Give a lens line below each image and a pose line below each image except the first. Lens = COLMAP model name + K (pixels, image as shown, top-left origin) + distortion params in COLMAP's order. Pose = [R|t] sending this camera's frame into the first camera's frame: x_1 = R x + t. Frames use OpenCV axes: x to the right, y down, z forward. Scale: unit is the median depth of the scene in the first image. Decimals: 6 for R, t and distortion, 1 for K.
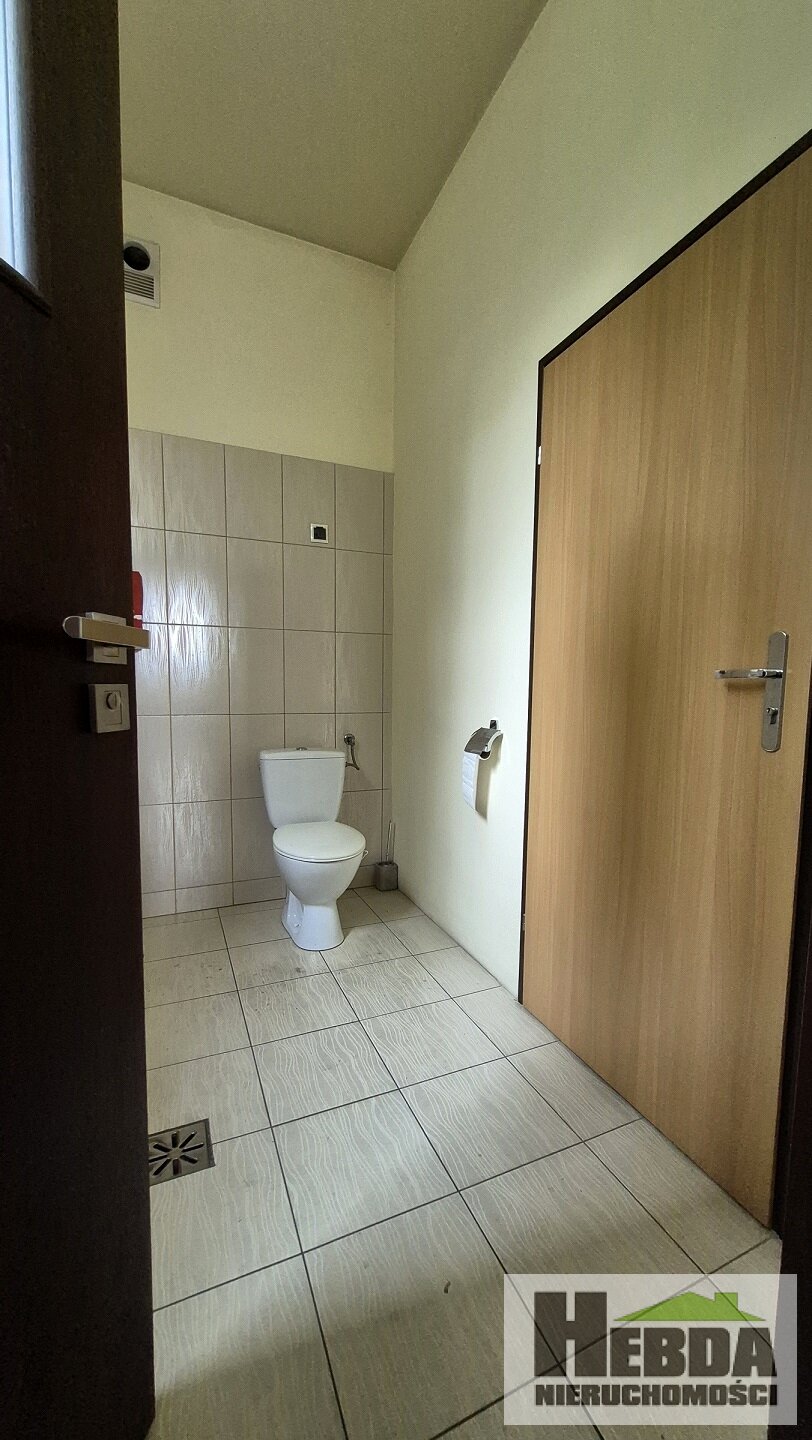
lens RADIAL K [[566.0, 0, 407.2], [0, 566.0, 724.1], [0, 0, 1]] dist [0.001833, 0.000794]
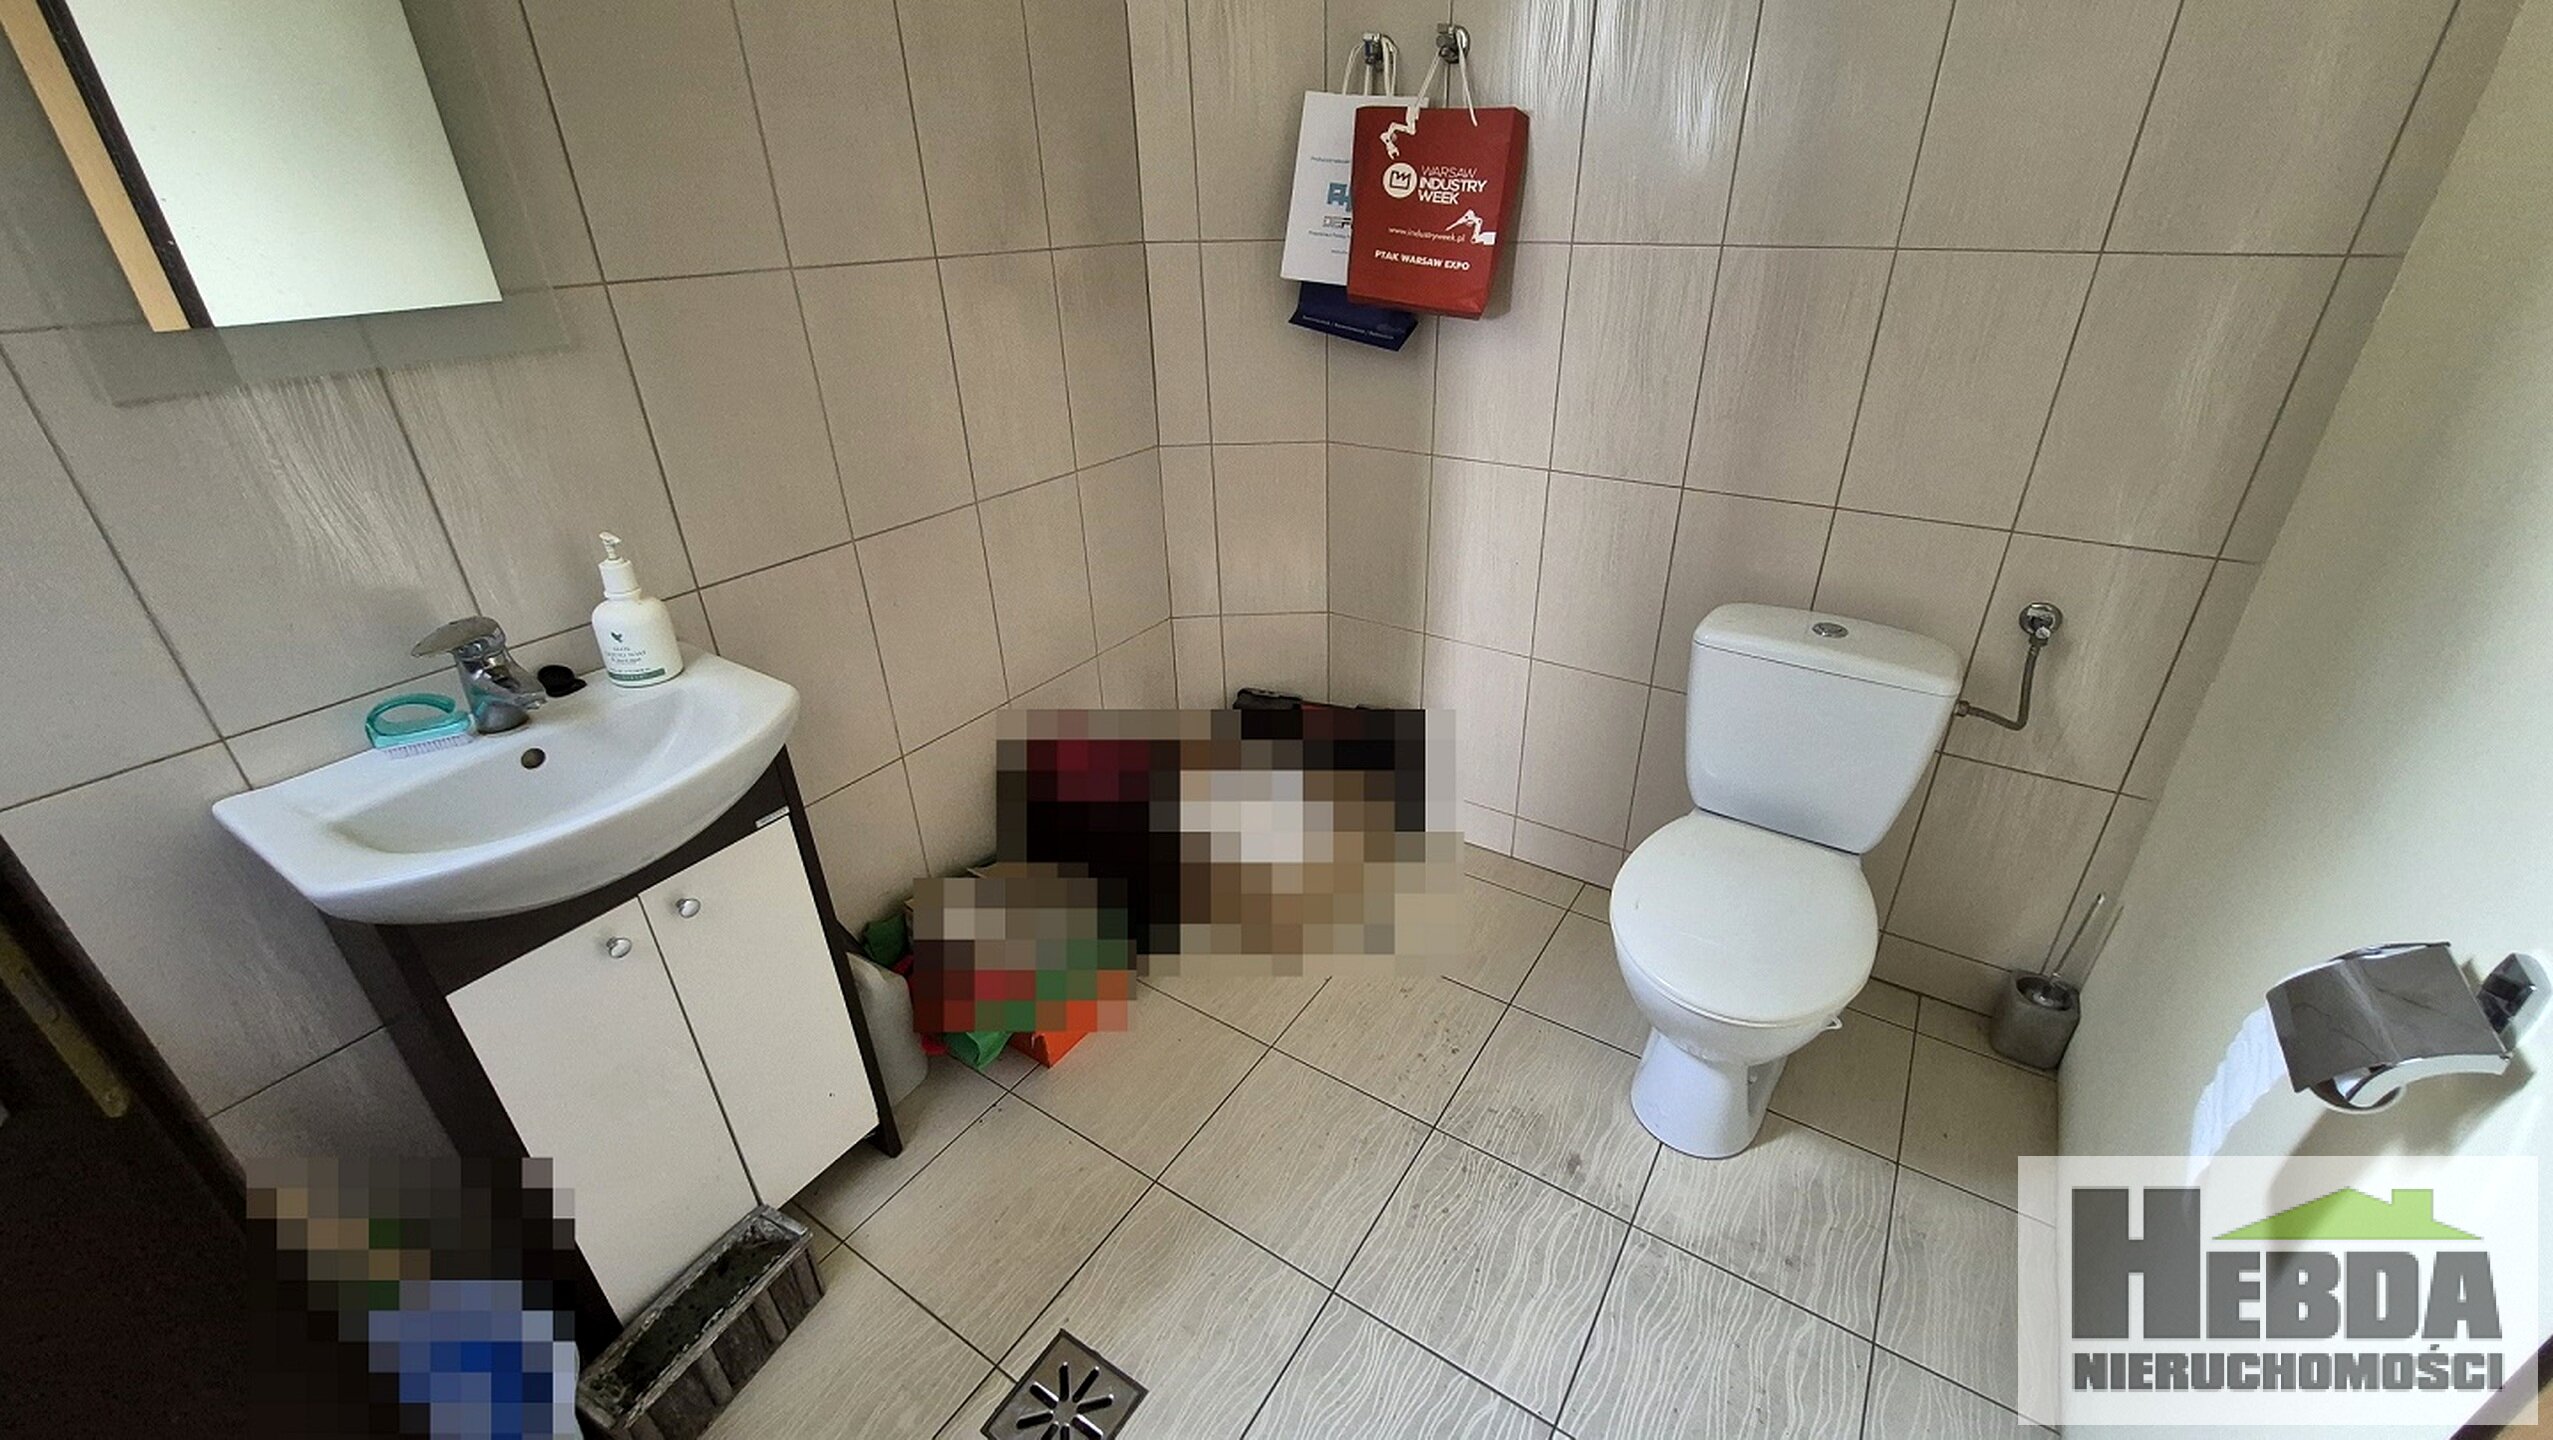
lens RADIAL K [[1003.5, 0, 1288.9], [0, 1003.5, 713.1], [0, 0, 1]] dist [0.001833, 0.000794]
pose [[0.566203, 0.362703, -0.740176, 0.134411], [-0.043851, 0.909965, 0.412359, -0.197807], [0.823099, -0.201022, 0.531130, 0.499312]]
